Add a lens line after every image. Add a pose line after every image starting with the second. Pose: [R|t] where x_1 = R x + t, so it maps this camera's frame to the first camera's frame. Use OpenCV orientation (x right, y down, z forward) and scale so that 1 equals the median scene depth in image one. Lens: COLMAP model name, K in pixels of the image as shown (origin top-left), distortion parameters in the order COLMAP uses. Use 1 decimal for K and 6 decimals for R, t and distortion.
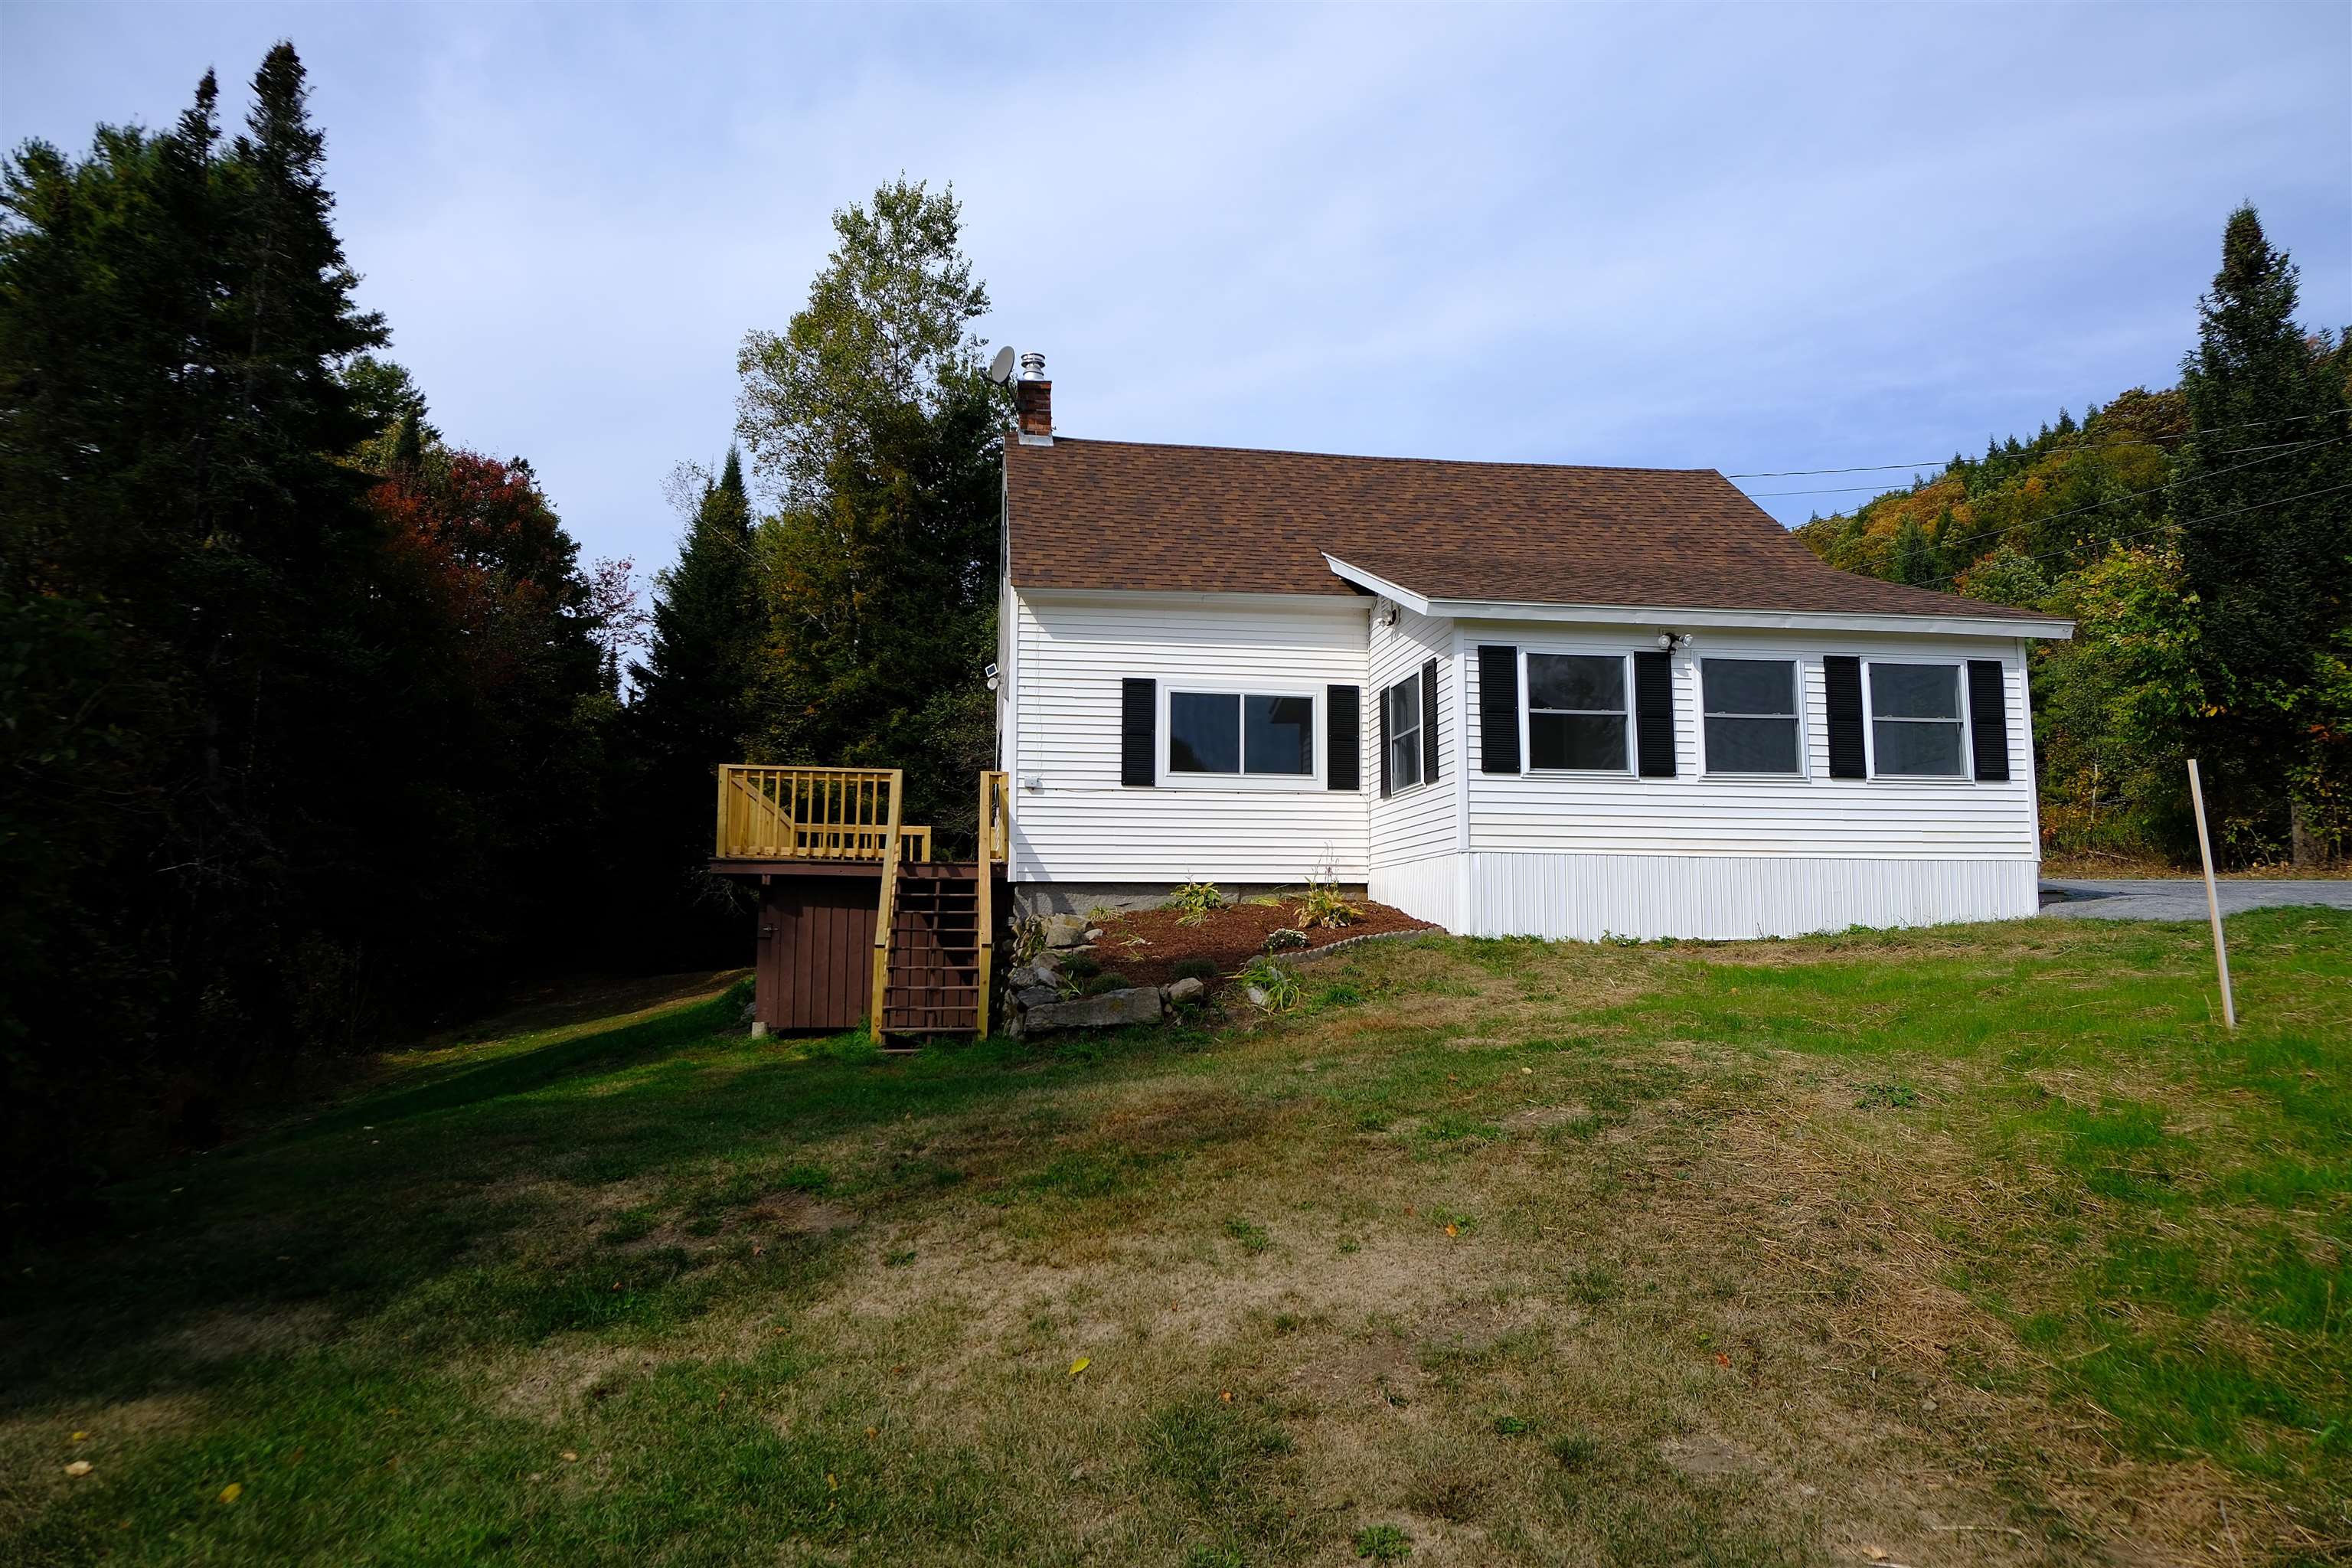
lens RADIAL K [[1459.0, 0, 1182.5], [0, 1459.0, 768.5], [0, 0, 1]] dist [-0.023417, 0.006635]
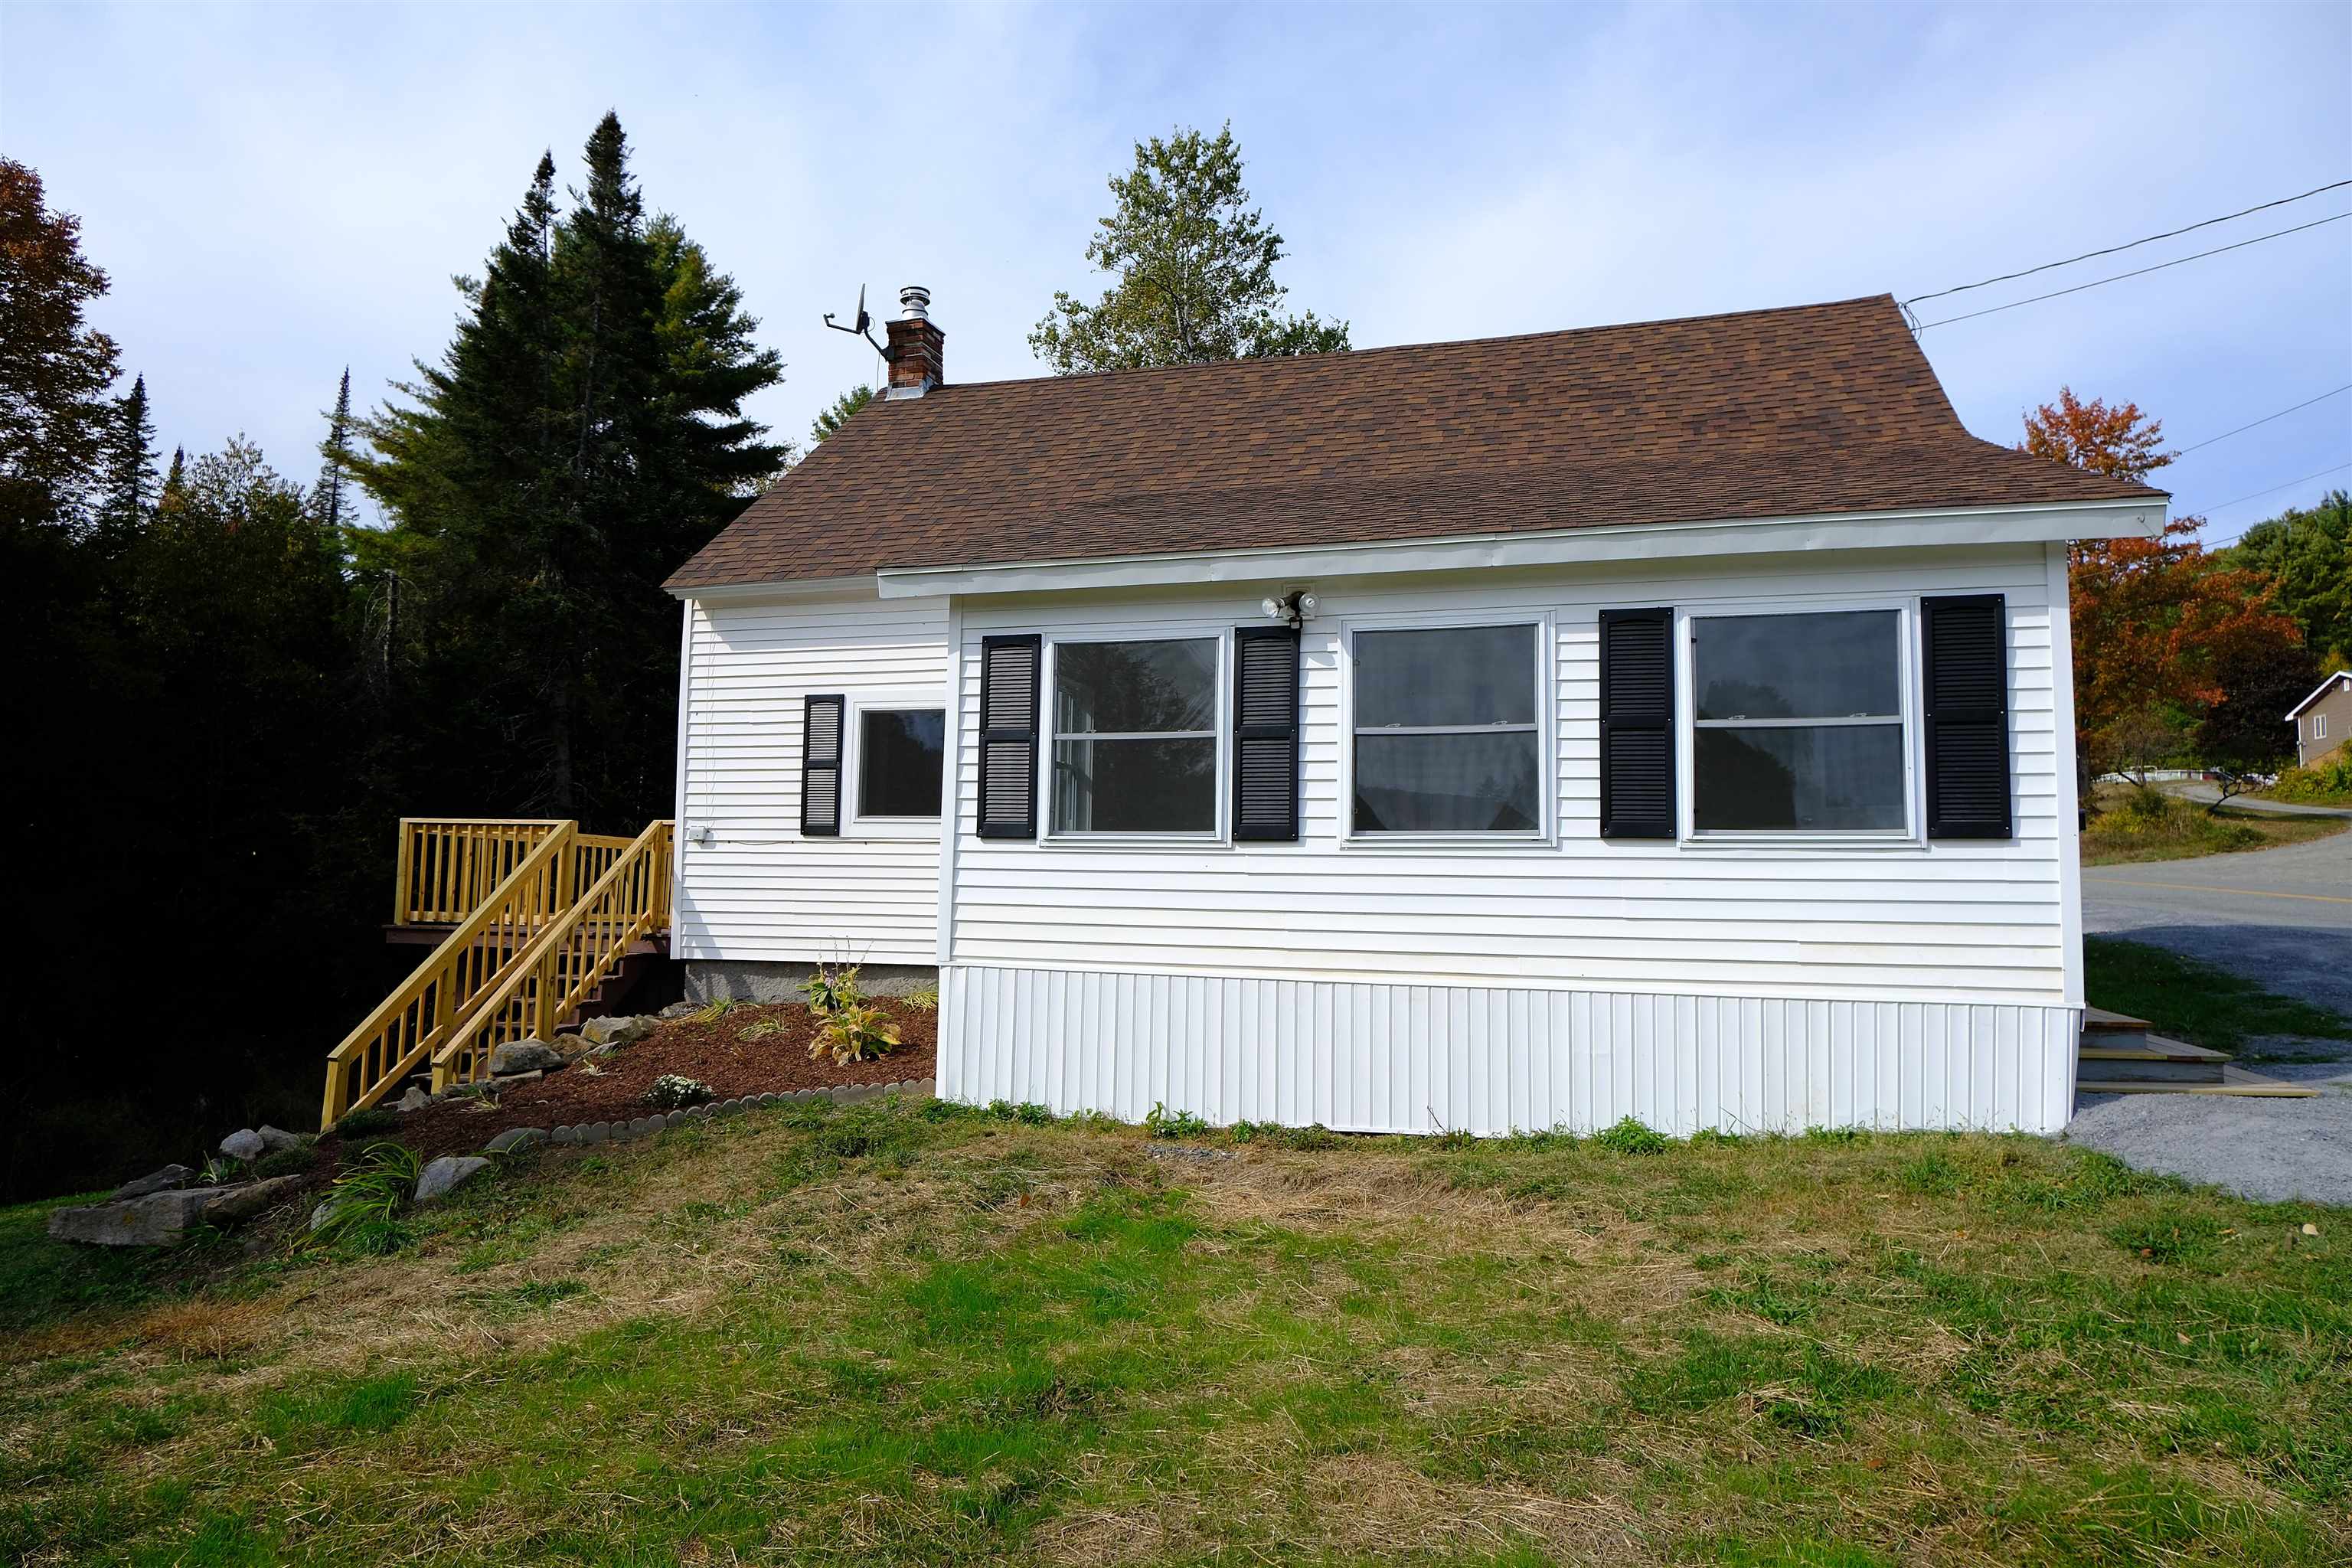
lens RADIAL K [[1435.6, 0, 1208.3], [0, 1435.6, 786.3], [0, 0, 1]] dist [-0.020889, -0.000041]
pose [[0.910994, -0.019339, -0.411966, 0.471340], [0.034411, 0.998981, 0.029198, -0.029671], [0.410982, -0.040775, 0.910731, 0.409155]]
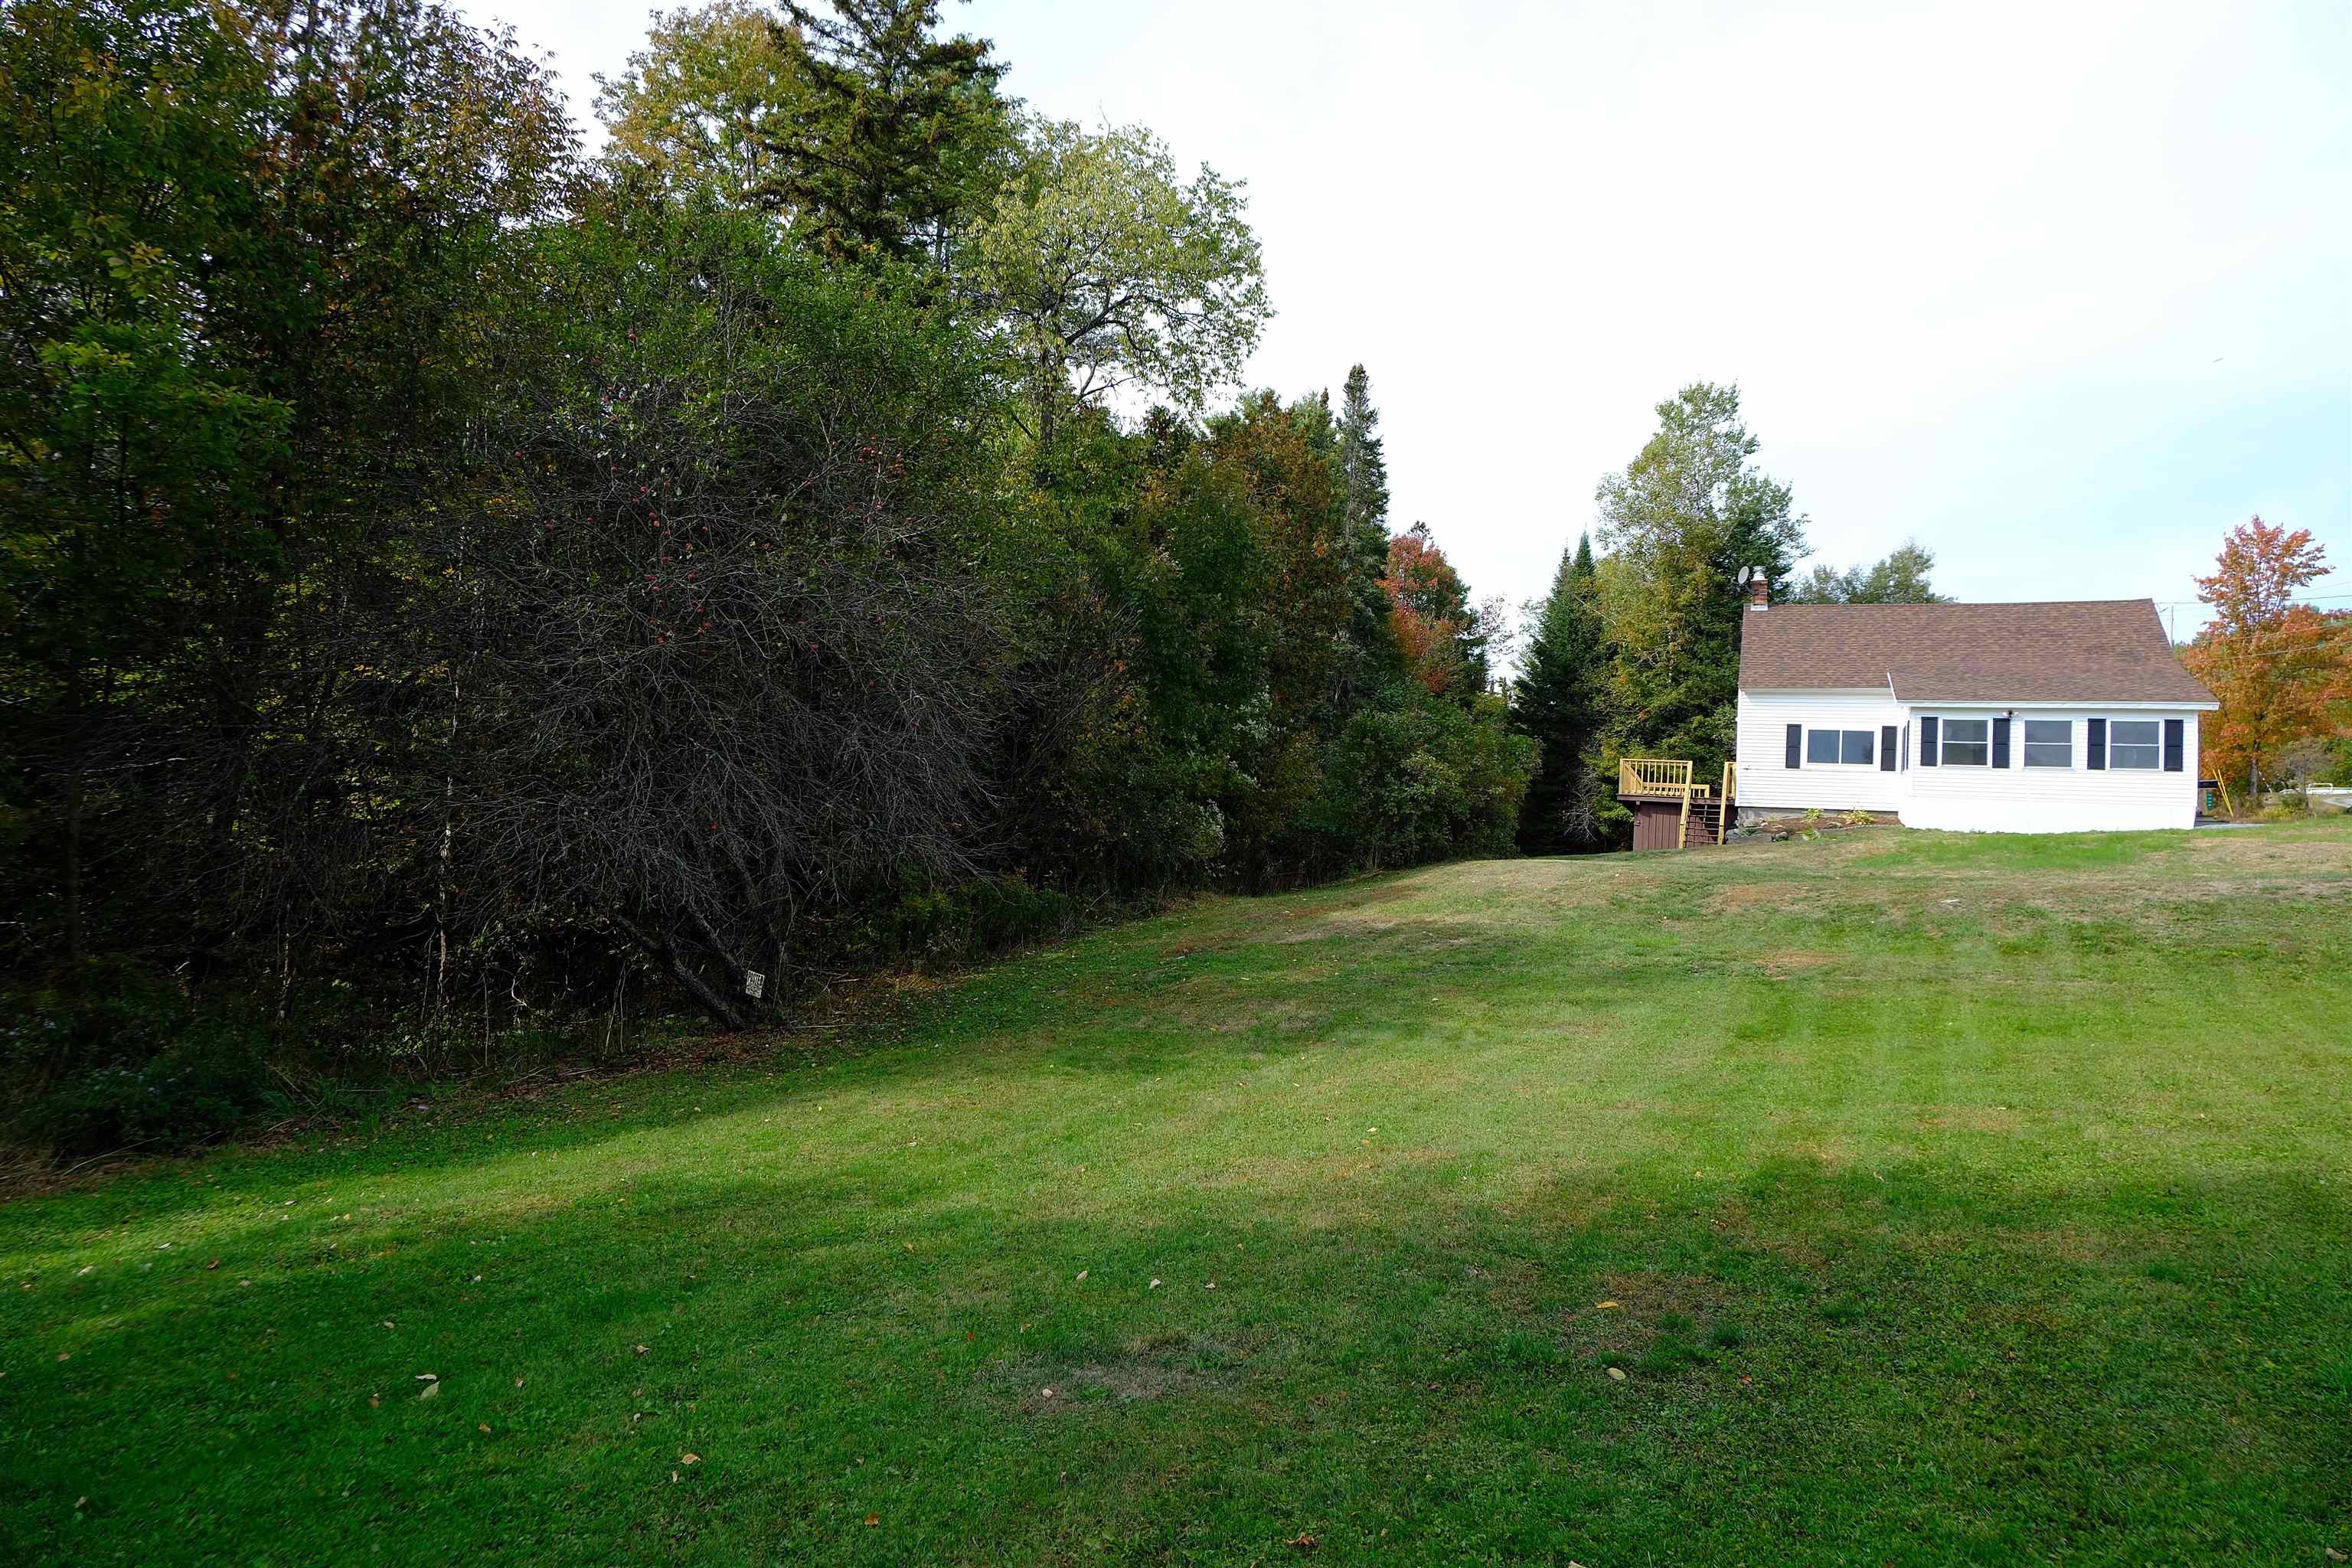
lens RADIAL K [[1459.0, 0, 1182.5], [0, 1459.0, 768.5], [0, 0, 1]] dist [-0.023417, 0.006635]
pose [[0.857913, 0.011664, -0.513663, 0.347231], [0.000106, 0.999738, 0.022879, -0.044356], [0.513795, -0.019683, 0.857687, -1.629282]]
